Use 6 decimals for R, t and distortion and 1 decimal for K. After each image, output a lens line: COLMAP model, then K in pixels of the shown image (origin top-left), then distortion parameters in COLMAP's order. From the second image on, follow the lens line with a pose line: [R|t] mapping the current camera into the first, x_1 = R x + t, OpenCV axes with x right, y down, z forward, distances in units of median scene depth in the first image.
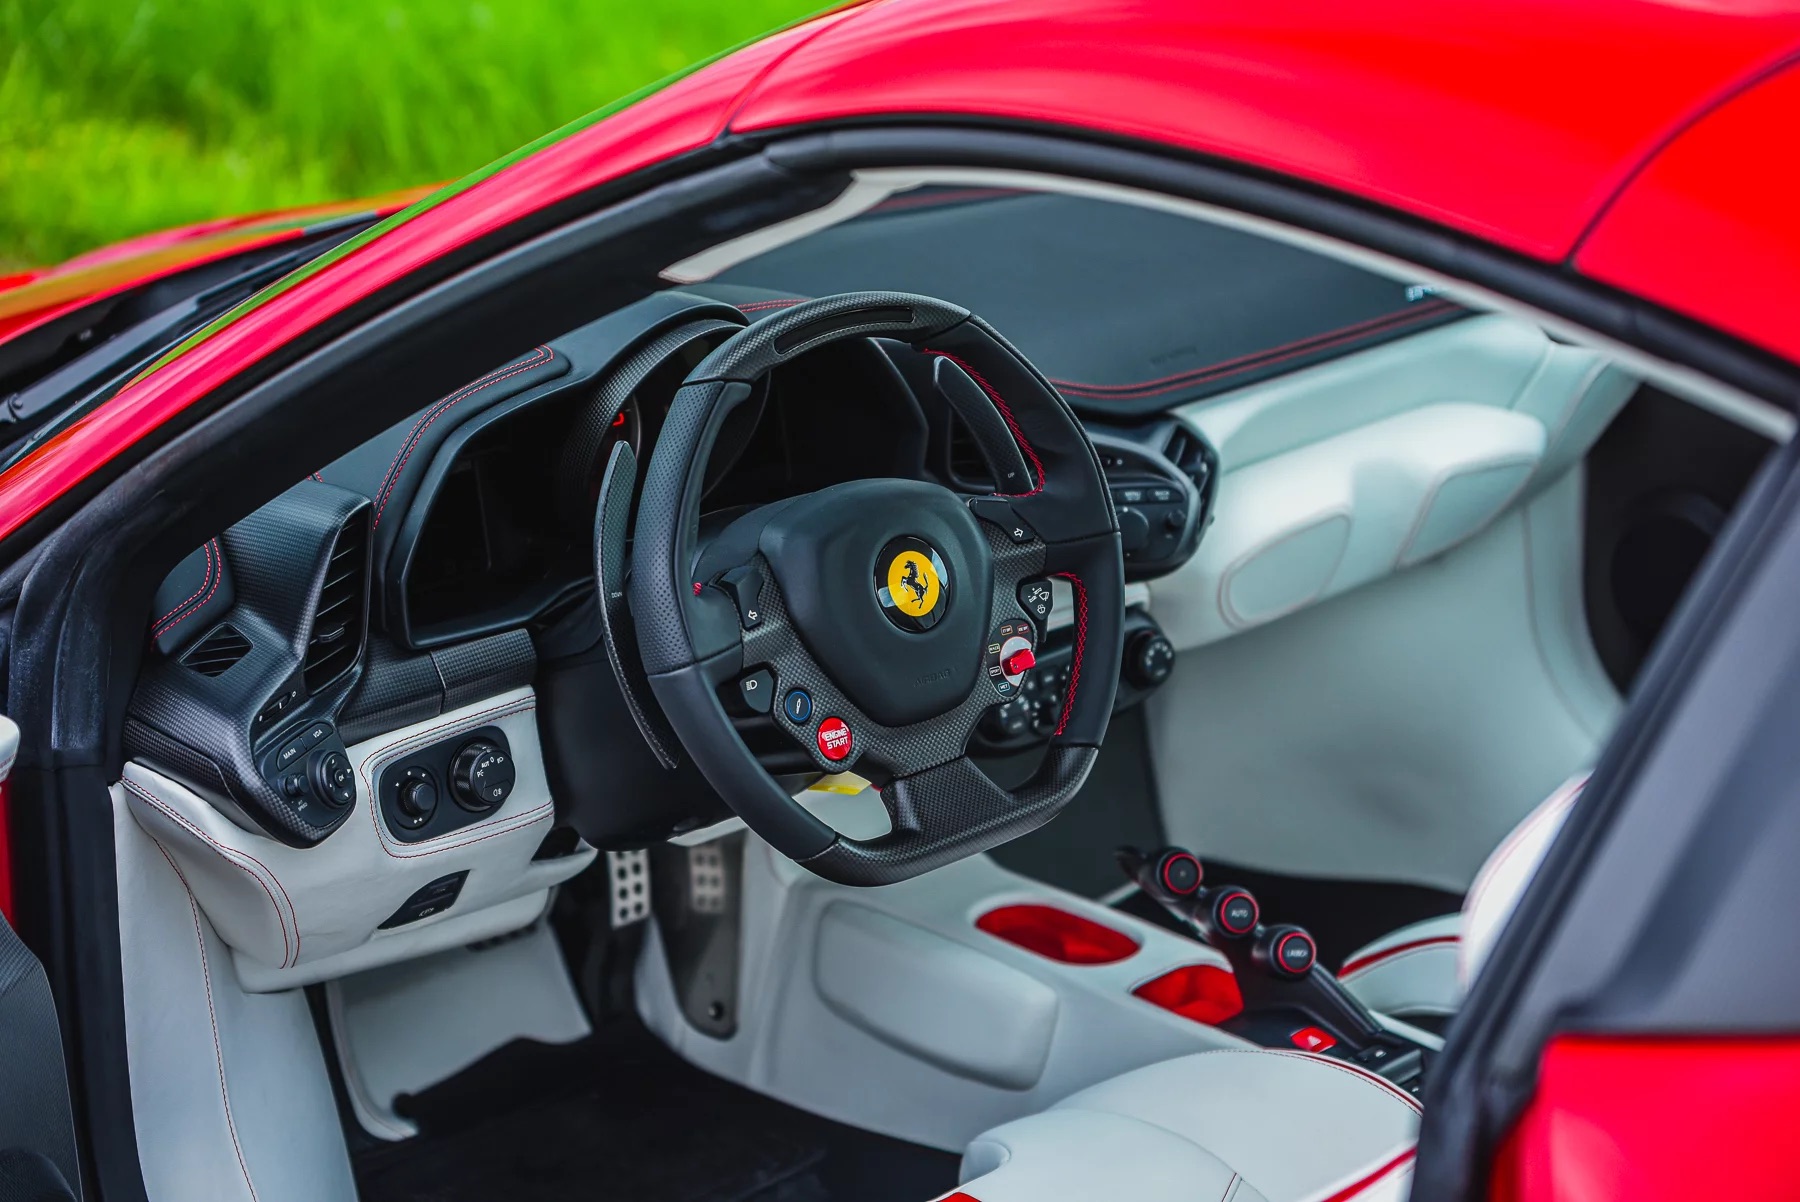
lens RADIAL K [[3670.7, 0, 900.0], [0, 3670.7, 601.0], [0, 0, 1]] dist [-0.162978, 0.374293]
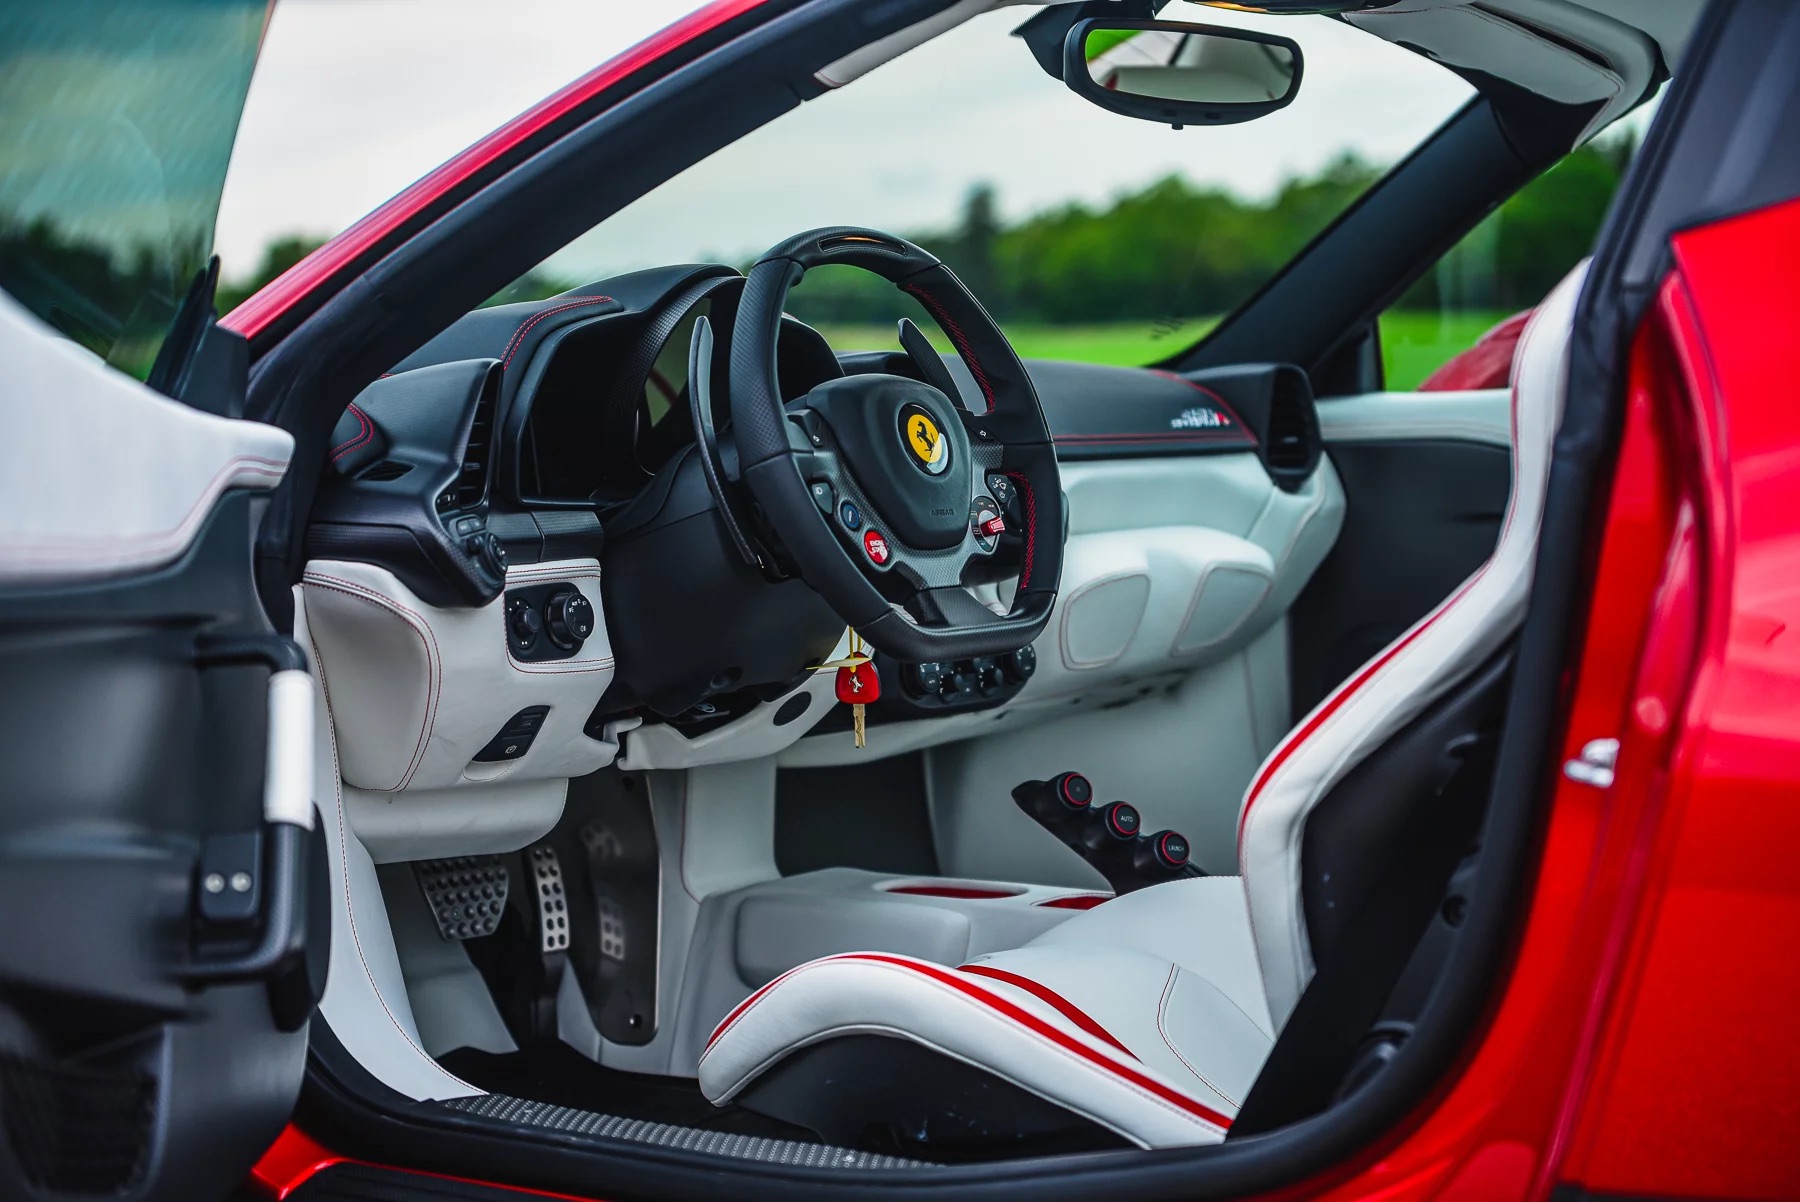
lens RADIAL K [[3670.7, 0, 900.0], [0, 3670.7, 601.0], [0, 0, 1]] dist [-0.162978, 0.374293]
pose [[0.980280, -0.005455, 0.197536, -0.245416], [0.058274, 0.963147, -0.262587, 0.366759], [-0.188824, 0.268921, 0.944472, -0.173313]]
